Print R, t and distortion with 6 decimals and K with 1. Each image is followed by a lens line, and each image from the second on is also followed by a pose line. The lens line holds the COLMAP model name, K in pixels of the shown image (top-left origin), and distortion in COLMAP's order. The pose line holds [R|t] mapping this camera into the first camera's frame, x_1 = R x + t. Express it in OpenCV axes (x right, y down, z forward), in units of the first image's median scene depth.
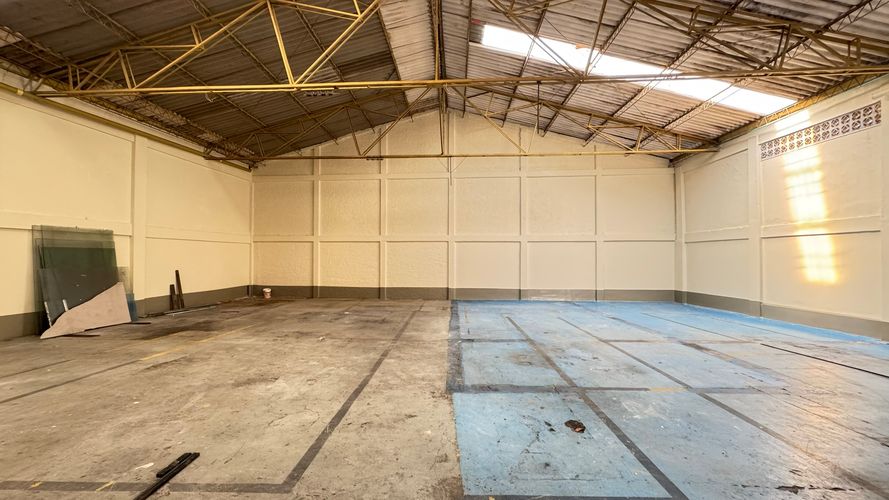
lens RADIAL K [[353.4, 0, 444.8], [0, 353.4, 249.4], [0, 0, 1]] dist [-0.004109, 0.000623]
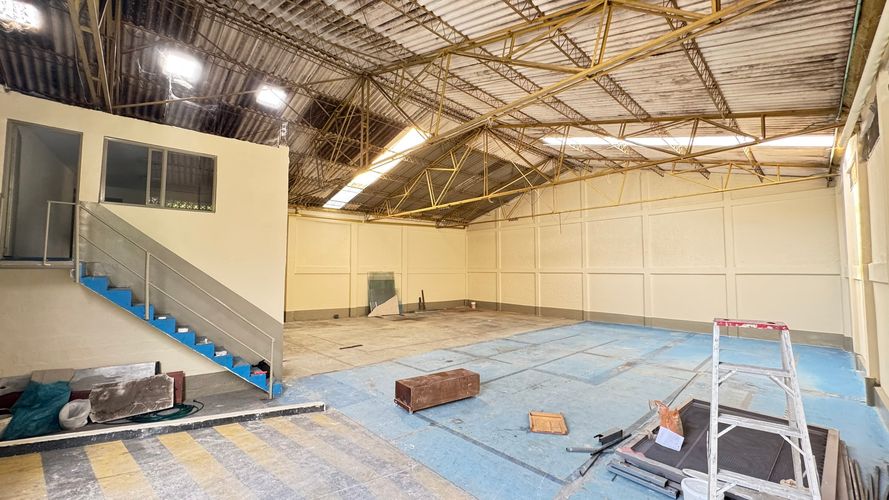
lens RADIAL K [[353.4, 0, 444.5], [0, 353.4, 250.6], [0, 0, 1]] dist [-0.004109, 0.000623]
pose [[0.711457, -0.041065, -0.701529, 0.825770], [0.014004, 0.998921, -0.044272, -0.081627], [0.702591, 0.021674, 0.711264, -0.345187]]
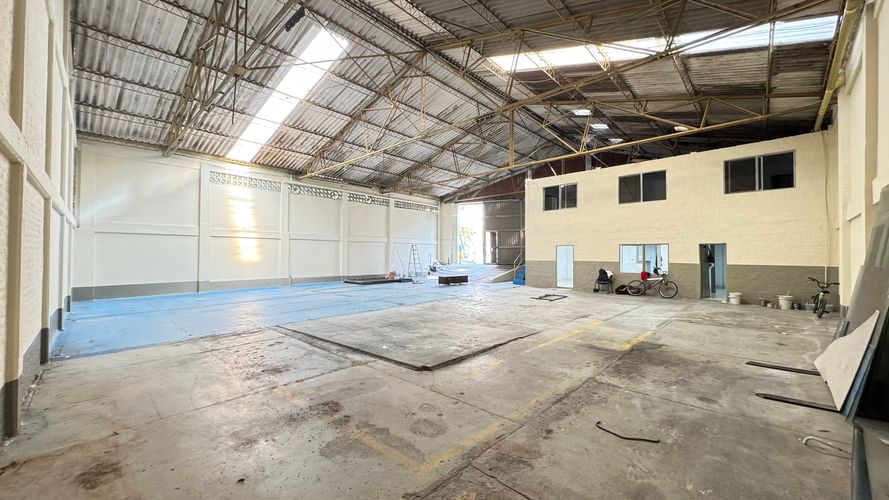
lens RADIAL K [[353.4, 0, 445.9], [0, 353.4, 249.0], [0, 0, 1]] dist [-0.004109, 0.000623]
pose [[-0.768094, 0.005390, 0.640315, -0.799034], [-0.019735, 0.999290, -0.032084, 0.049658], [-0.640033, -0.037280, -0.767442, 1.553561]]
